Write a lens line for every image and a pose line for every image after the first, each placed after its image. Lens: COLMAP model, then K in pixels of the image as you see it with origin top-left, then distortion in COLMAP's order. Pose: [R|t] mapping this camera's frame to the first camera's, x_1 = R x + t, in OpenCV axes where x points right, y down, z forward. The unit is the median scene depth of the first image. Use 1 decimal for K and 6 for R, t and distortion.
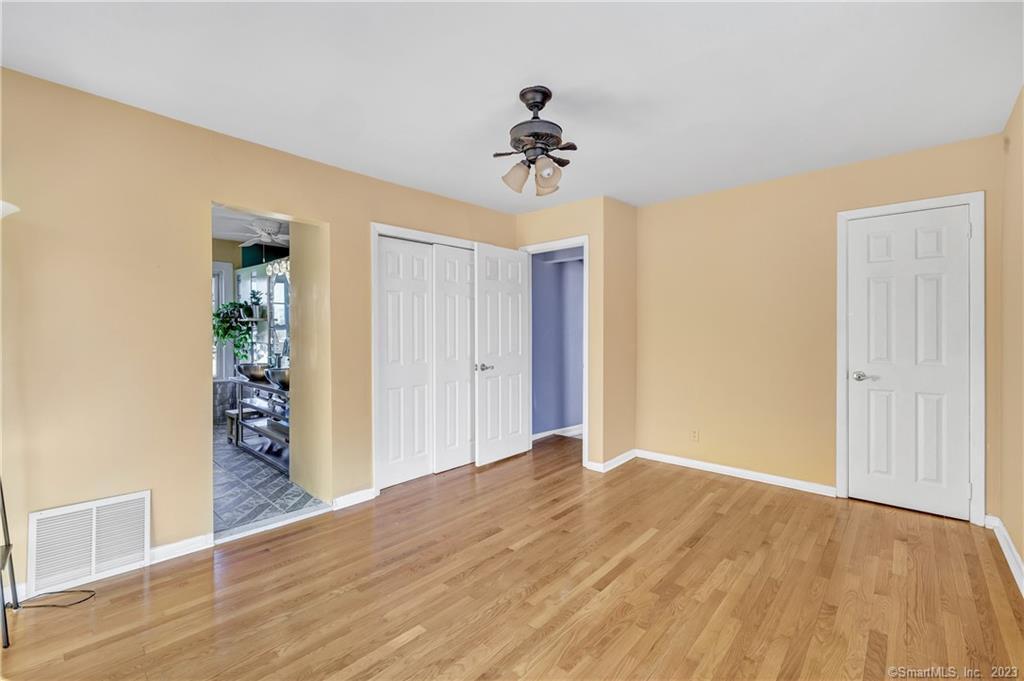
lens RADIAL K [[433.2, 0, 512.0], [0, 433.2, 340.5], [0, 0, 1]] dist [0.002650, 0.000333]
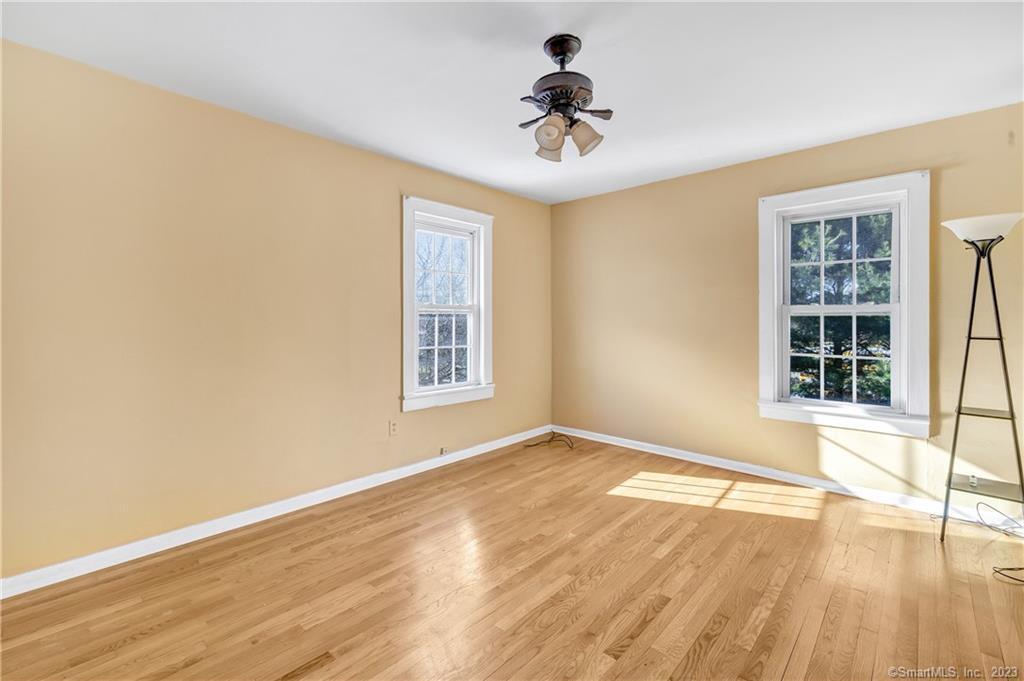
lens RADIAL K [[433.2, 0, 512.0], [0, 433.2, 340.5], [0, 0, 1]] dist [0.002650, 0.000333]
pose [[-0.999856, 0.000085, 0.016941, 0.153640], [0.001164, 0.997967, 0.063722, -0.021178], [-0.016901, 0.063732, -0.997824, 1.891028]]
